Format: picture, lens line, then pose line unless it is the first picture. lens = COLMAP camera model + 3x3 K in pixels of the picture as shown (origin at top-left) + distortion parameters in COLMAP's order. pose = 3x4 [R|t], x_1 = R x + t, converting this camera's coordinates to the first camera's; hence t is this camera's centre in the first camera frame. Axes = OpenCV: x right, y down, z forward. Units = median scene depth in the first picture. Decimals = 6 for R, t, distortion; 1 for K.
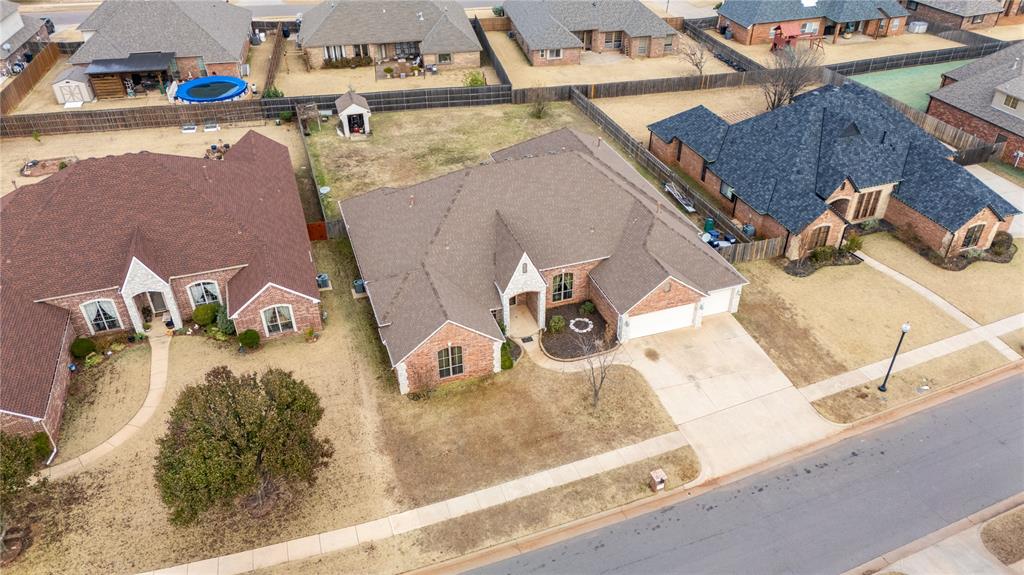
lens RADIAL K [[748.6, 0, 513.0], [0, 748.6, 288.3], [0, 0, 1]] dist [0.050702, -0.027776]
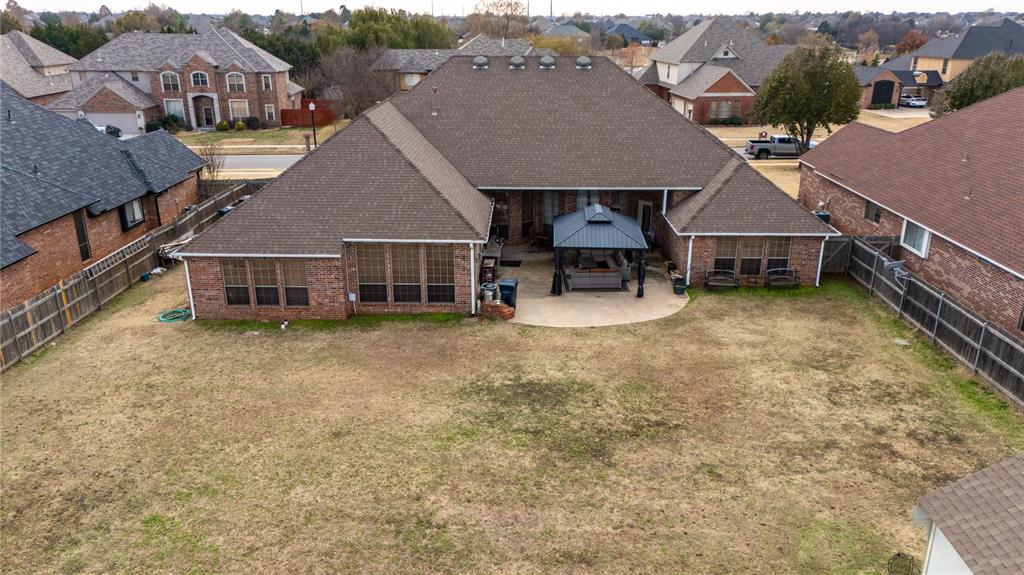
lens RADIAL K [[748.6, 0, 511.4], [0, 748.6, 288.3], [0, 0, 1]] dist [0.050702, -0.027776]
pose [[-0.940819, -0.112320, 0.319756, -0.240439], [0.196541, 0.587810, 0.784762, -0.655266], [-0.276100, 0.801164, -0.530947, 1.694759]]
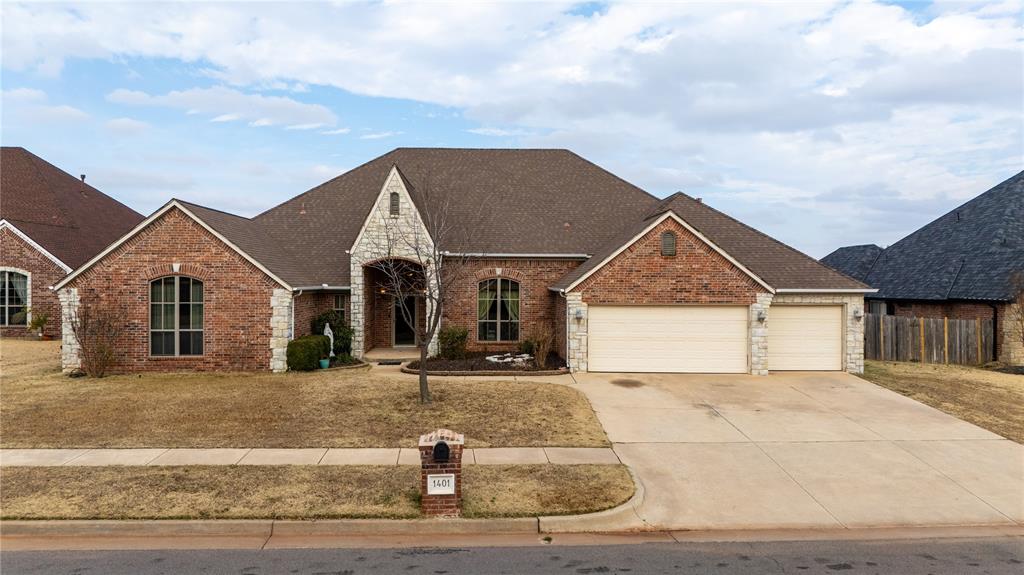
lens RADIAL K [[748.6, 0, 518.0], [0, 748.6, 283.6], [0, 0, 1]] dist [0.050702, -0.027776]
pose [[0.956257, 0.014585, -0.292165, 0.251373], [-0.177327, 0.823236, -0.539294, 0.286088], [0.232655, 0.567512, 0.789811, 0.618325]]
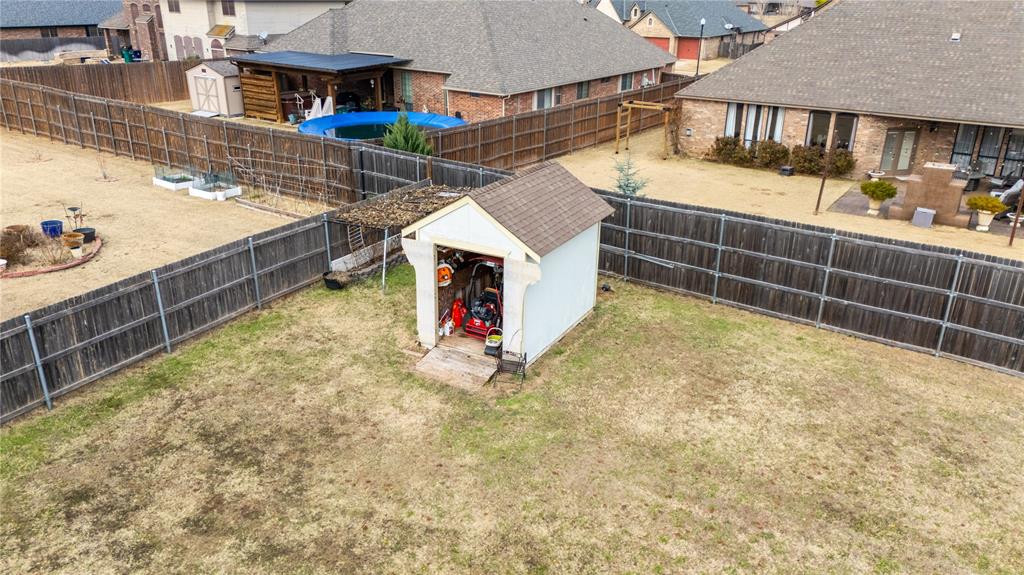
lens RADIAL K [[748.6, 0, 514.7], [0, 748.6, 286.5], [0, 0, 1]] dist [0.050702, -0.027776]
pose [[0.699524, 0.282402, -0.656442, -0.116550], [-0.424346, 0.903263, -0.063611, -0.338415], [0.574976, 0.323056, 0.751690, 1.357952]]
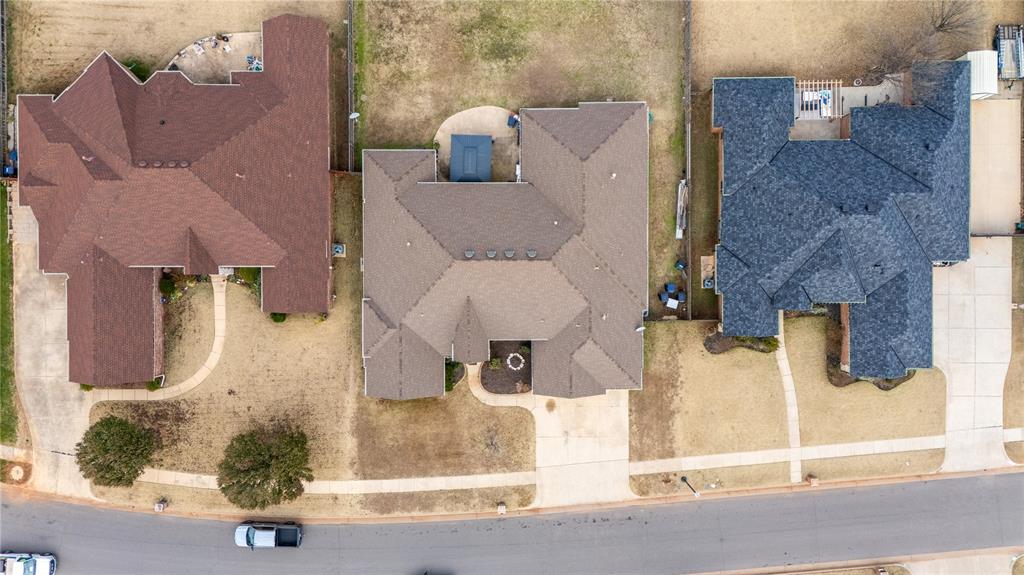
lens RADIAL K [[748.6, 0, 511.4], [0, 748.6, 285.7], [0, 0, 1]] dist [0.050702, -0.027776]
pose [[0.948076, 0.317920, 0.008875, 0.030668], [-0.187231, 0.535354, 0.823614, -1.187962], [0.257092, -0.782511, 0.567081, 0.357983]]
